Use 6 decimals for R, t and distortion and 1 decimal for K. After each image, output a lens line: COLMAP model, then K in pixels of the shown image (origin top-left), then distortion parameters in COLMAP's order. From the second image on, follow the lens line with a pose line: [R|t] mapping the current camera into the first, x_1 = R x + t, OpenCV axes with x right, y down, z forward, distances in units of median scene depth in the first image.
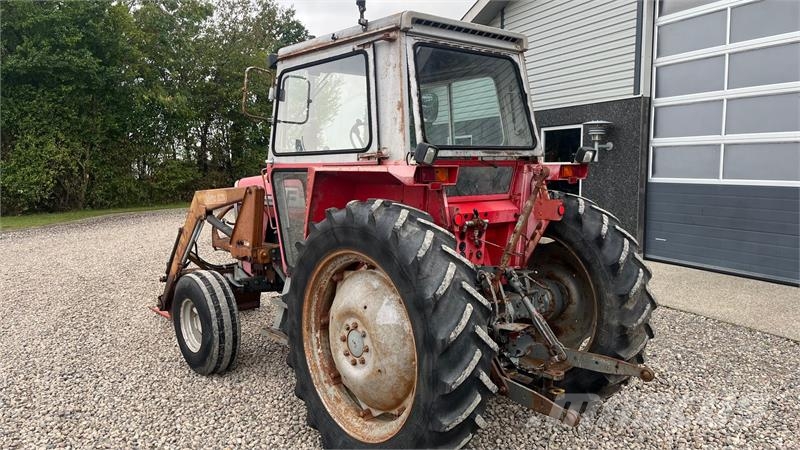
lens RADIAL K [[605.0, 0, 396.7], [0, 605.0, 221.3], [0, 0, 1]] dist [0.062069, -0.074844]
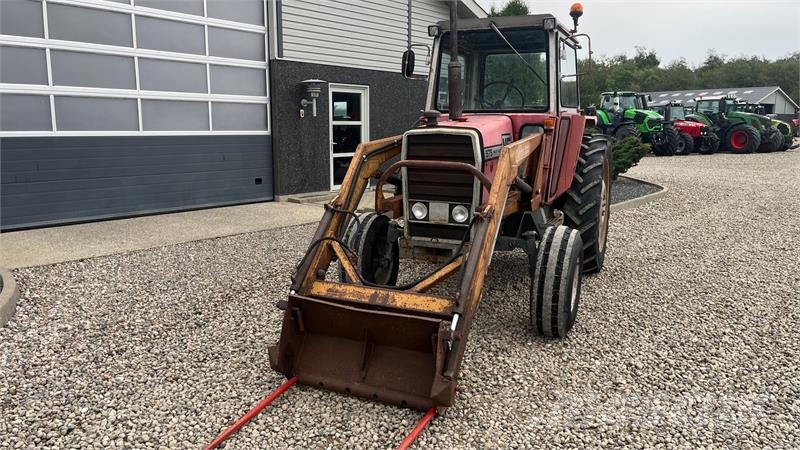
lens RADIAL K [[605.0, 0, 393.0], [0, 605.0, 221.1], [0, 0, 1]] dist [0.062069, -0.074844]
pose [[-0.428412, -0.141140, 0.892492, -0.609370], [0.080667, 0.977807, 0.193353, -0.074925], [-0.899976, 0.154829, -0.407519, 0.946007]]
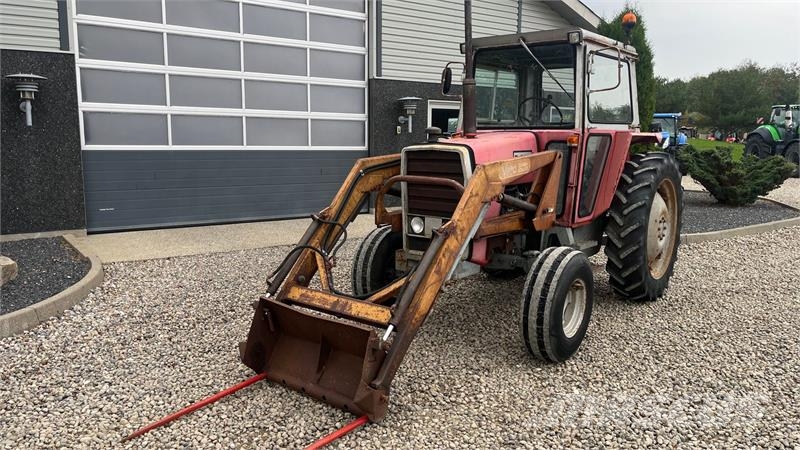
lens RADIAL K [[605.0, 0, 392.9], [0, 605.0, 224.1], [0, 0, 1]] dist [0.062069, -0.074844]
pose [[-0.188317, -0.135035, 0.972781, -0.668446], [0.083071, 0.984763, 0.152779, -0.064474], [-0.978589, 0.109581, -0.174230, 0.820182]]
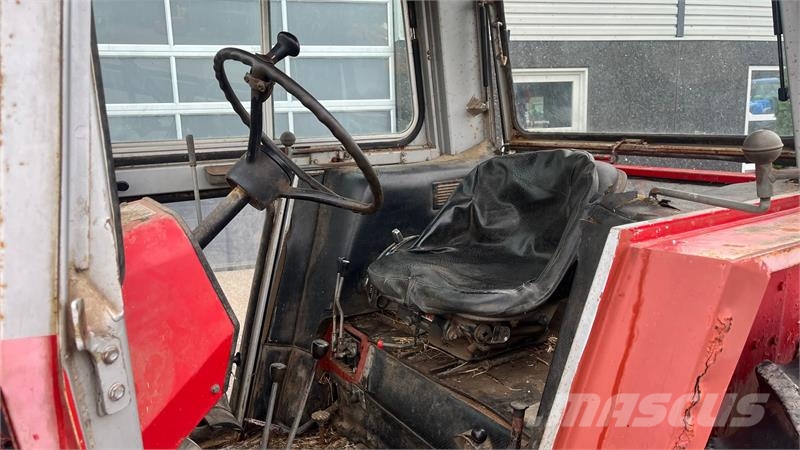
lens RADIAL K [[605.0, 0, 394.2], [0, 605.0, 226.5], [0, 0, 1]] dist [0.062069, -0.074844]
pose [[0.149892, -0.168073, 0.974312, -0.156792], [0.122224, 0.981036, 0.150429, -0.056935], [-0.981119, 0.096536, 0.167592, 0.481062]]
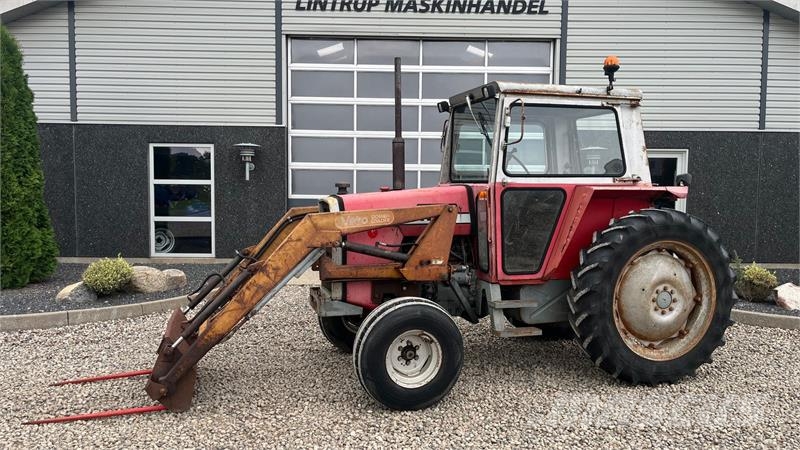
lens RADIAL K [[605.0, 0, 396.4], [0, 605.0, 225.9], [0, 0, 1]] dist [0.062069, -0.074844]
pose [[0.401084, -0.053634, 0.914470, -0.681247], [0.072127, 0.997034, 0.026841, -0.031220], [-0.913197, 0.055193, 0.403763, 0.377472]]
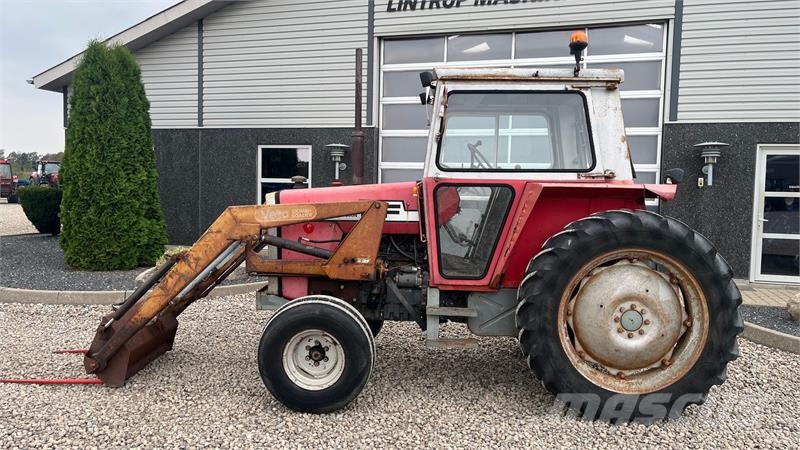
lens RADIAL K [[605.0, 0, 395.8], [0, 605.0, 220.0], [0, 0, 1]] dist [0.062069, -0.074844]
pose [[0.673297, -0.024516, 0.738965, -0.523578], [0.044696, 0.998972, -0.007582, -0.009973], [-0.738020, 0.038134, 0.673701, 0.186233]]
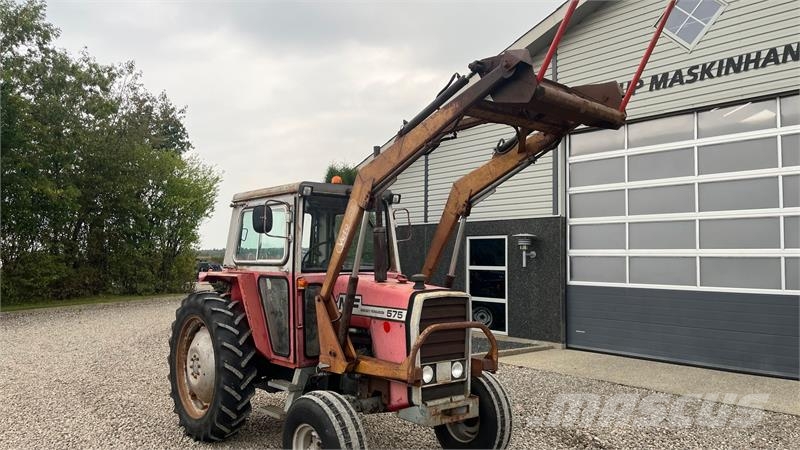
lens RADIAL K [[605.0, 0, 391.5], [0, 605.0, 220.3], [0, 0, 1]] dist [0.062069, -0.074844]
pose [[0.963488, 0.034358, 0.265539, -0.301000], [0.008098, 0.987540, -0.157161, -0.002235], [-0.267631, 0.153573, 0.951204, -0.113008]]
